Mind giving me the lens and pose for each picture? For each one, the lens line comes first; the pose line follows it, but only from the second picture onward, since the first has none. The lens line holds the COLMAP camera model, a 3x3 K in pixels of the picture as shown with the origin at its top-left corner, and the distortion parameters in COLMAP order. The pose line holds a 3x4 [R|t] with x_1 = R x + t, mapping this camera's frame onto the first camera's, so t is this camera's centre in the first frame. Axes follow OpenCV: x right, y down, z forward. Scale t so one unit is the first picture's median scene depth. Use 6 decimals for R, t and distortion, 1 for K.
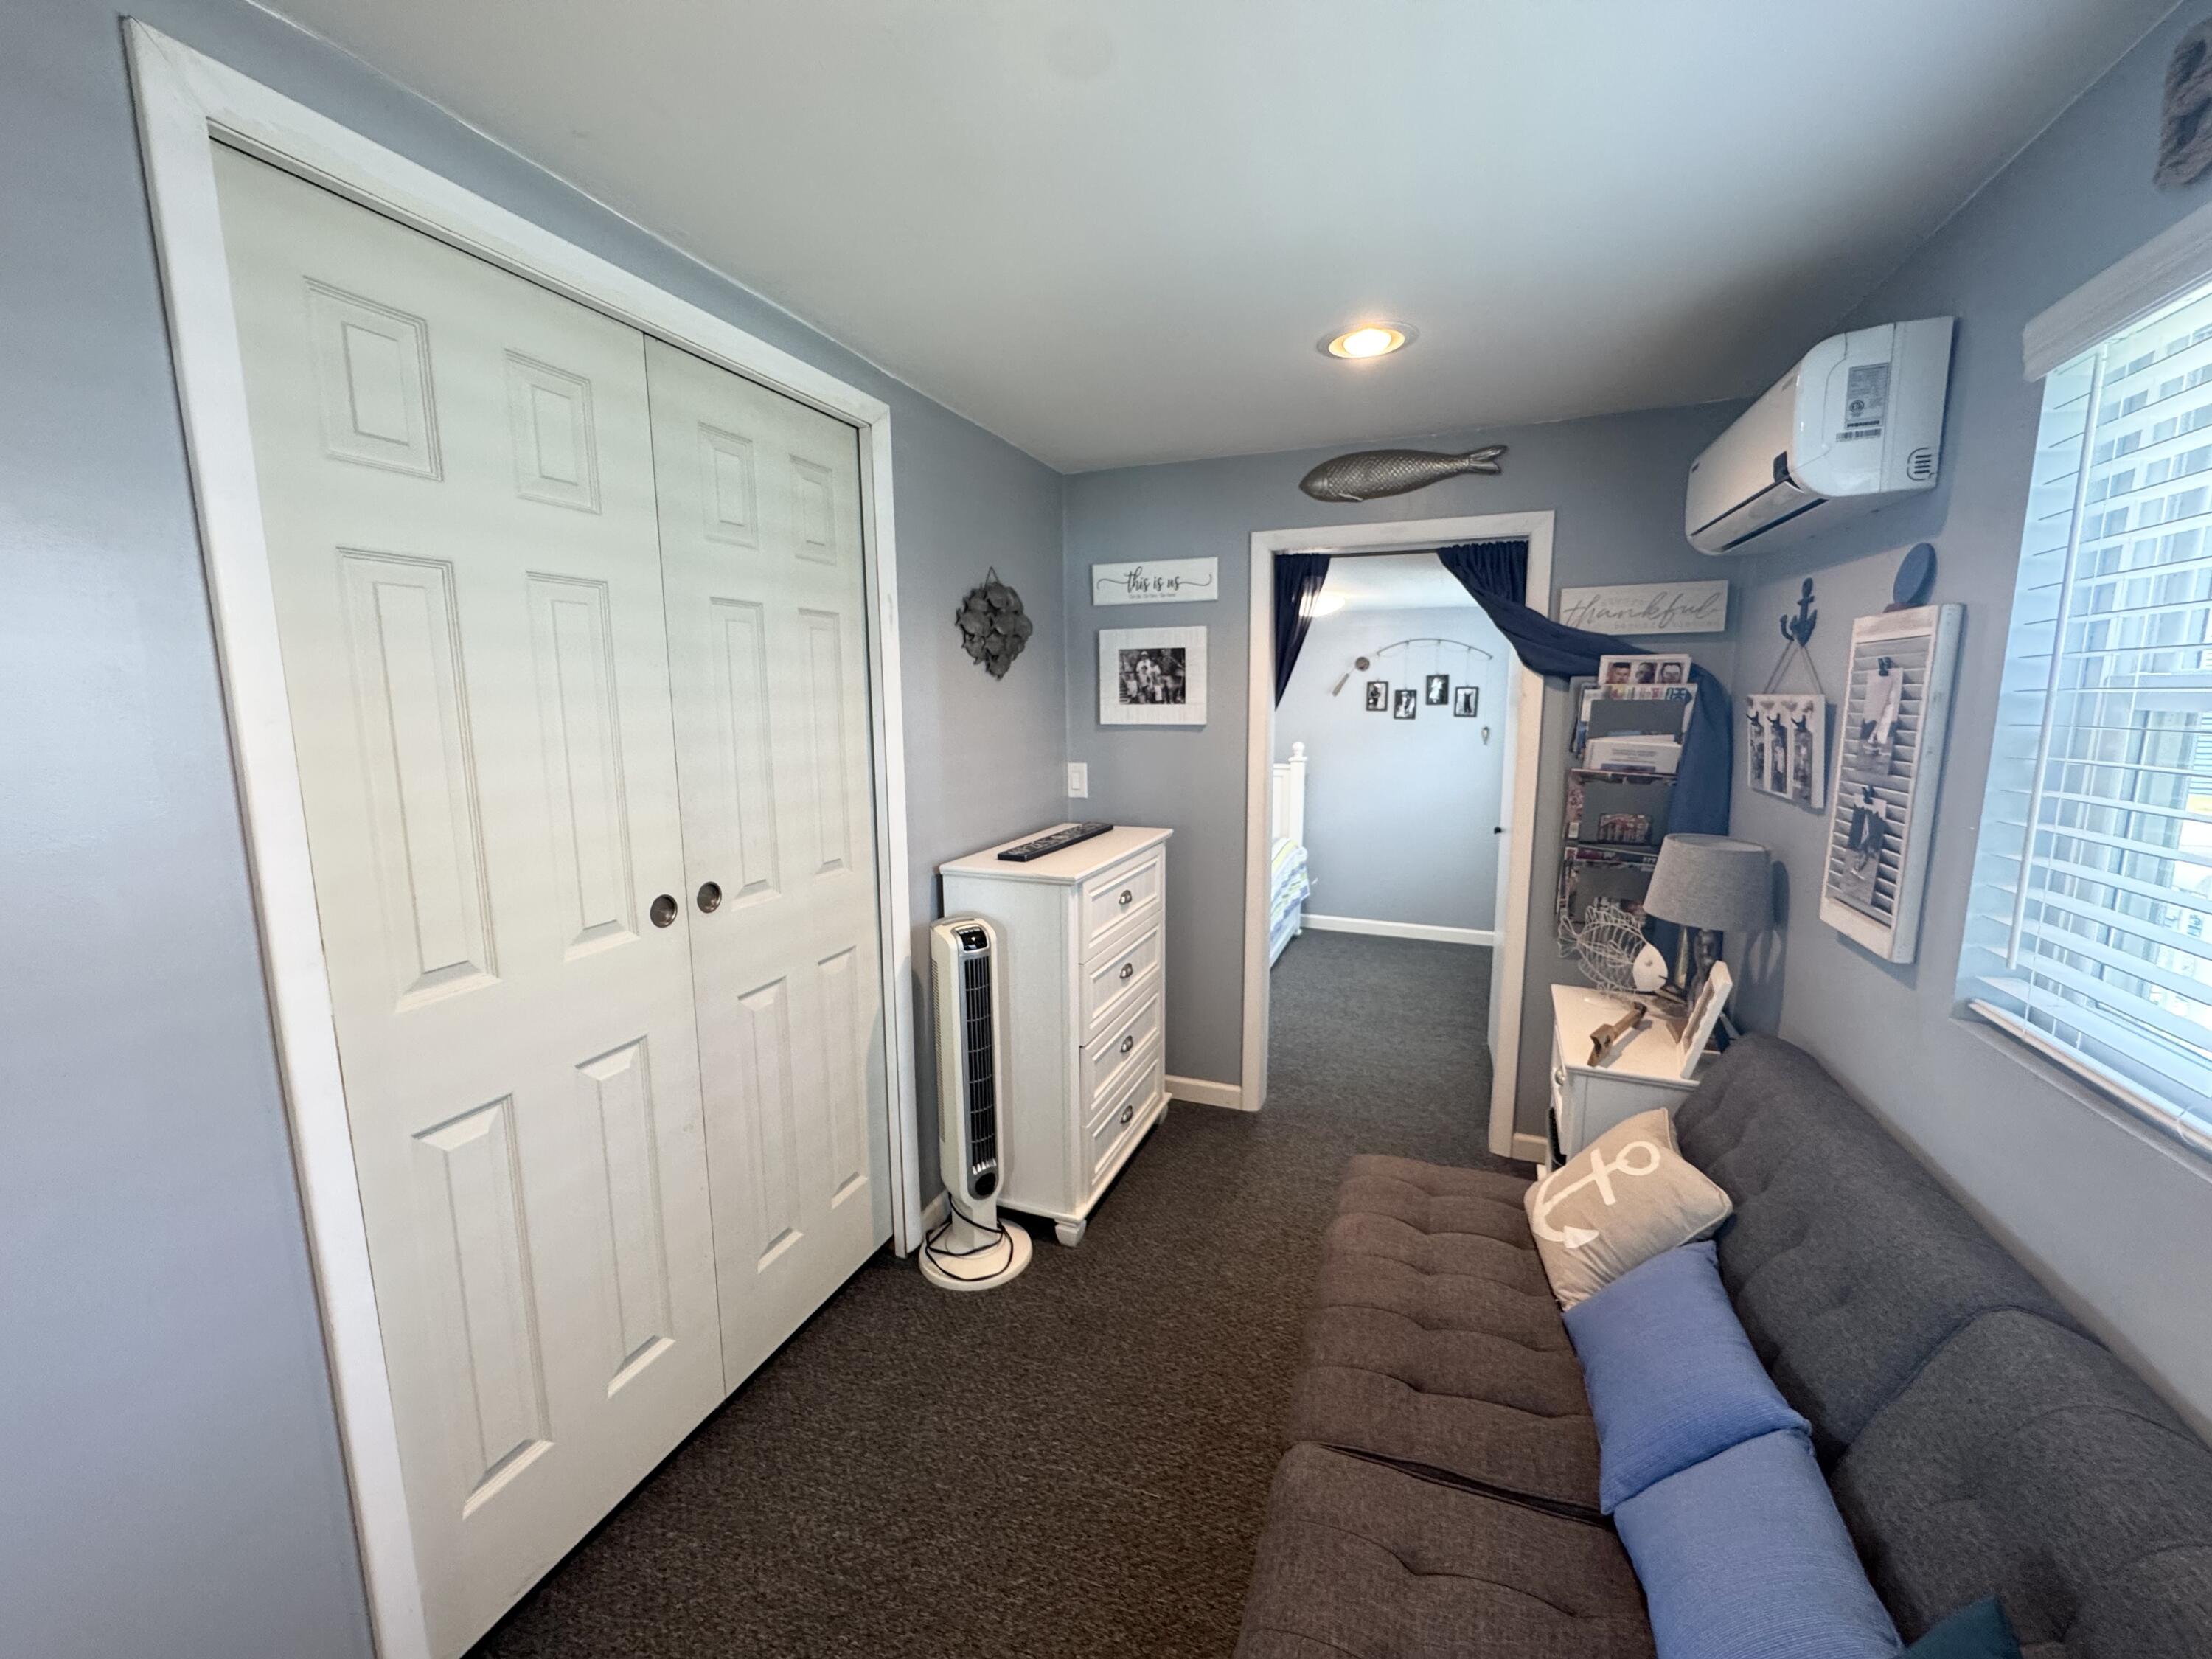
lens RADIAL K [[875.8, 0, 1106.6], [0, 875.8, 829.4], [0, 0, 1]] dist [-0.006333, -0.000262]
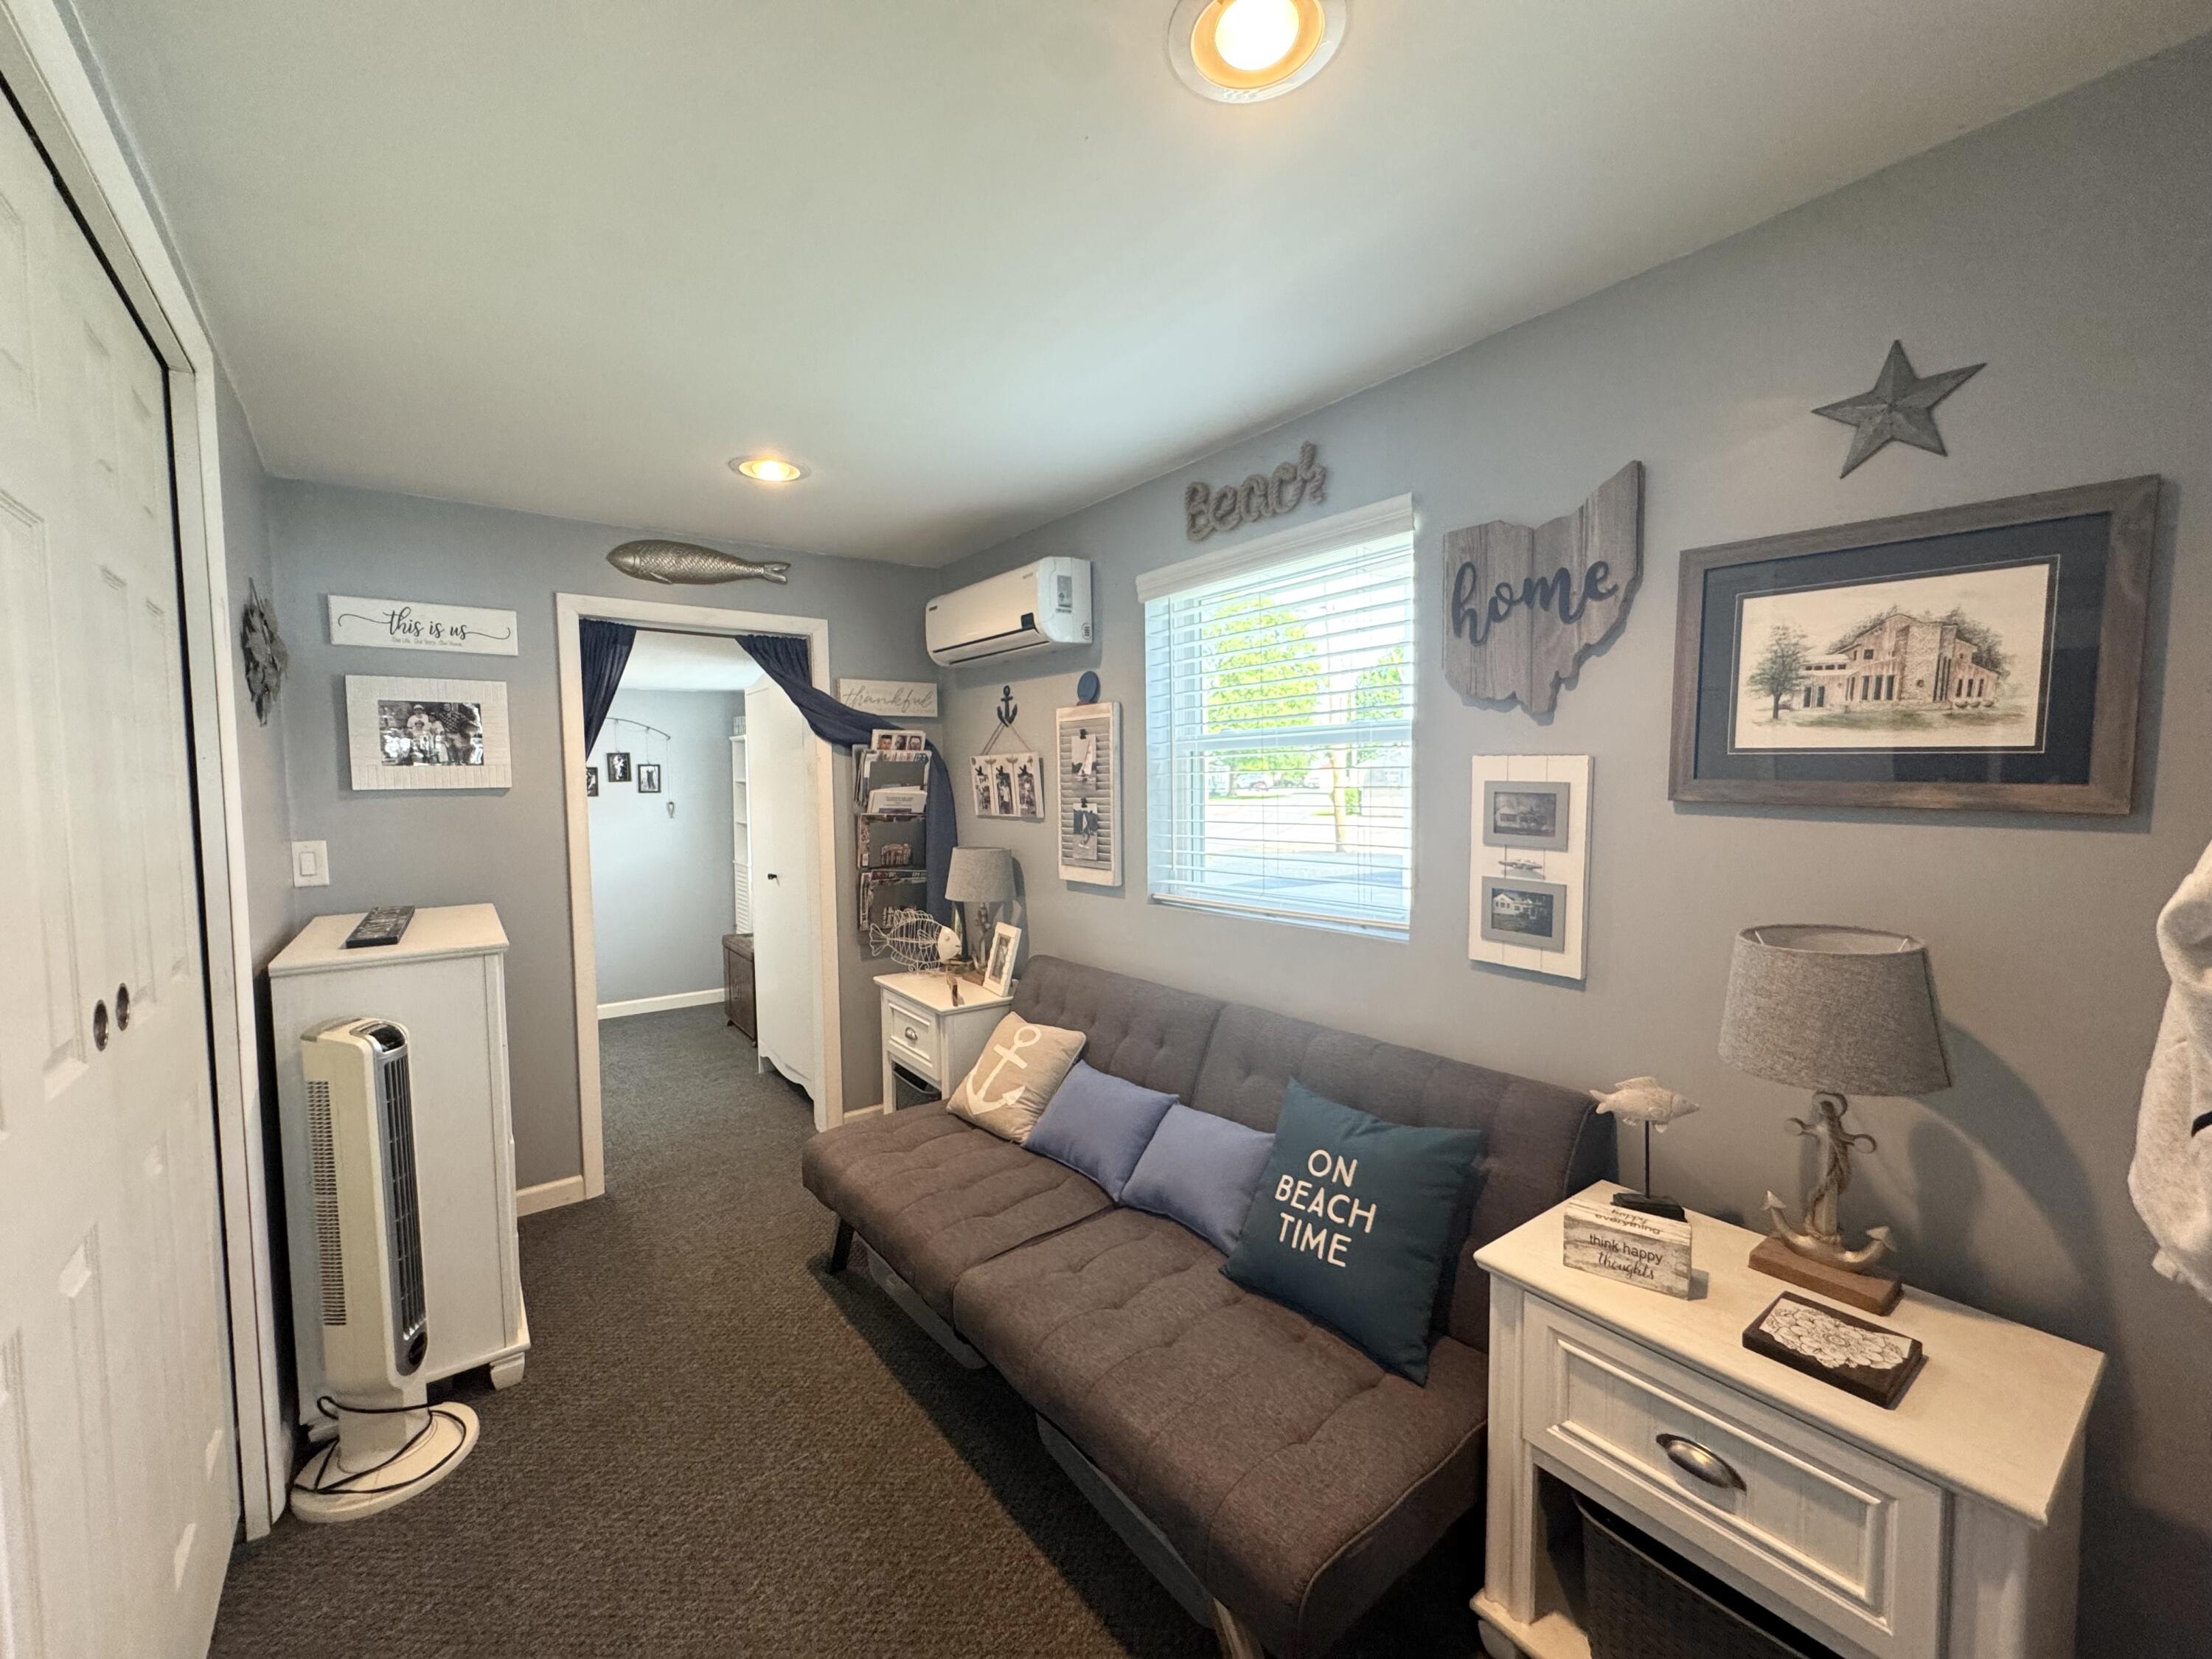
lens RADIAL K [[875.8, 0, 1095.5], [0, 875.8, 830.8], [0, 0, 1]] dist [-0.006333, -0.000262]
pose [[0.523388, -0.049926, 0.850631, -0.438218], [0.141064, 0.989584, -0.028714, 0.048164], [-0.840337, 0.135022, 0.524979, 0.009365]]
